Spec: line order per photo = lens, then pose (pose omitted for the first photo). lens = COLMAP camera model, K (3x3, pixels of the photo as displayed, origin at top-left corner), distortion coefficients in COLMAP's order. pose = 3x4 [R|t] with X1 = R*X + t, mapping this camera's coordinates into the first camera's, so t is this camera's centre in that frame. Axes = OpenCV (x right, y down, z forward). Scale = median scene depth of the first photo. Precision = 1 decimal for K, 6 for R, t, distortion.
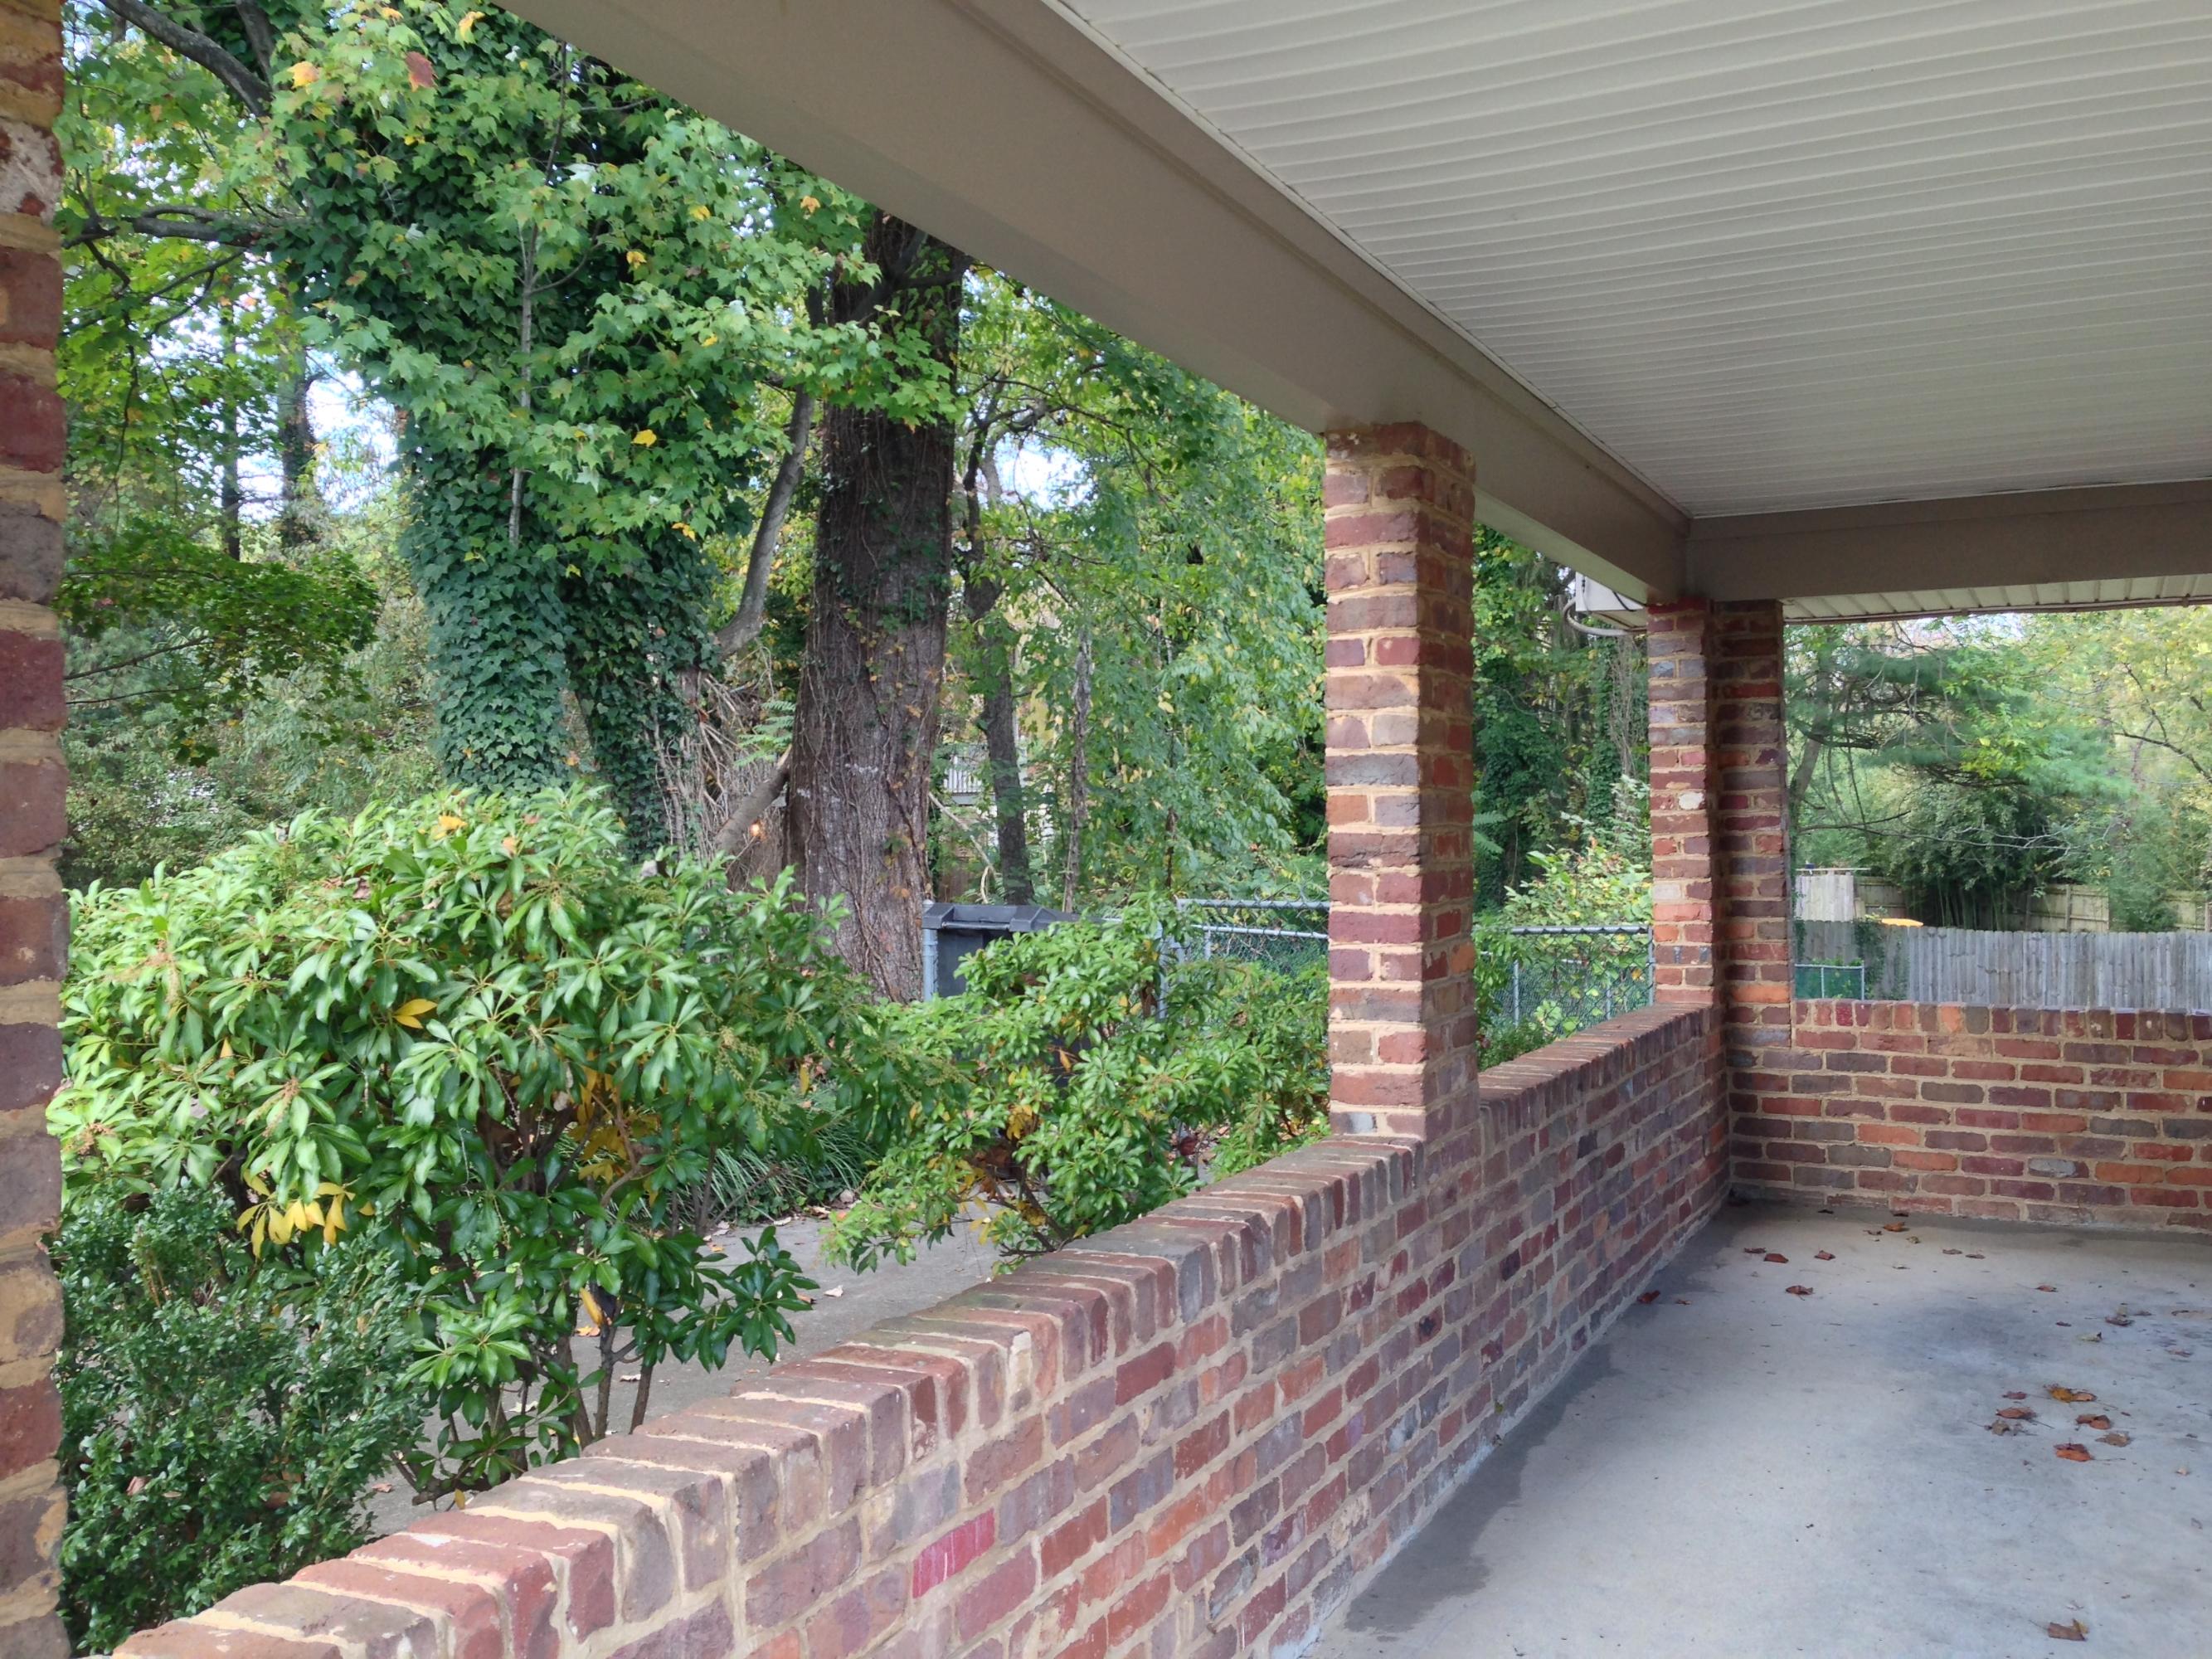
lens RADIAL K [[2011.0, 0, 1106.0], [0, 2011.0, 829.5], [0, 0, 1]] dist [0.133713, -0.230055]
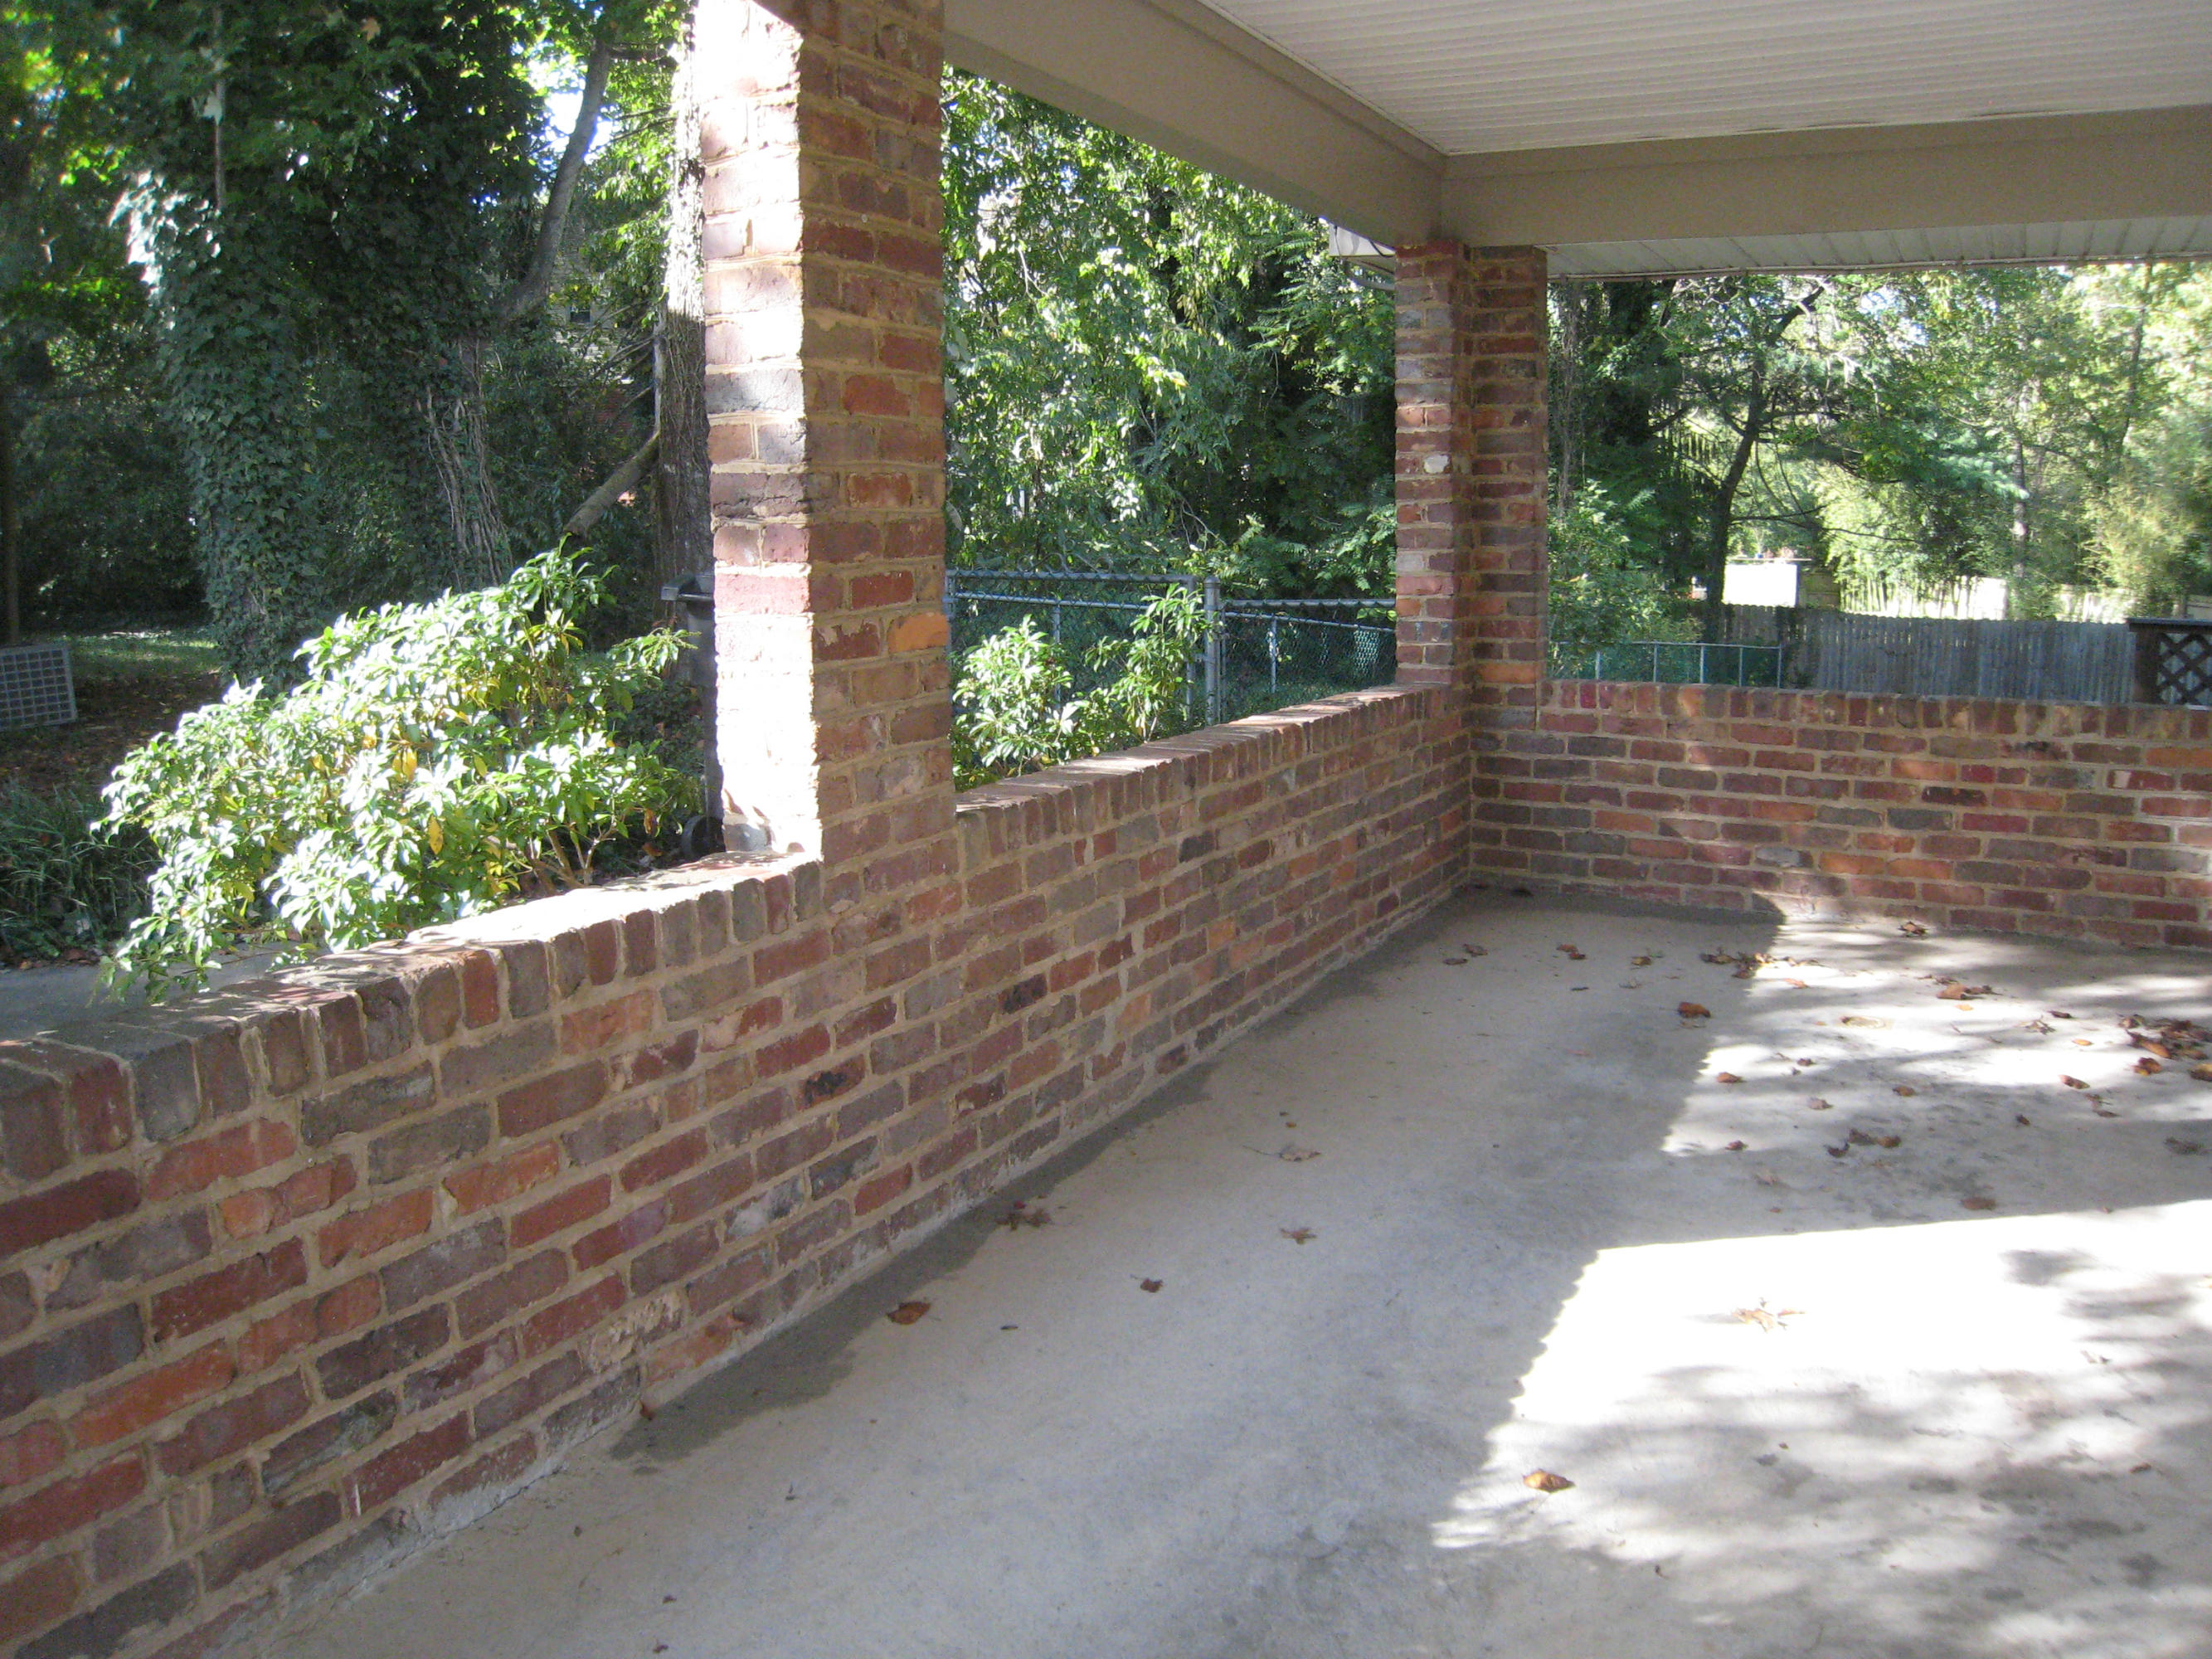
lens RADIAL K [[1827.4, 0, 1124.6], [0, 1827.4, 833.1], [0, 0, 1]] dist [-0.166500, 0.117121]
pose [[0.999915, 0.006076, -0.011536, 0.162060], [-0.004001, 0.985077, 0.172070, 0.010499], [0.012409, -0.172009, 0.985017, 0.167871]]
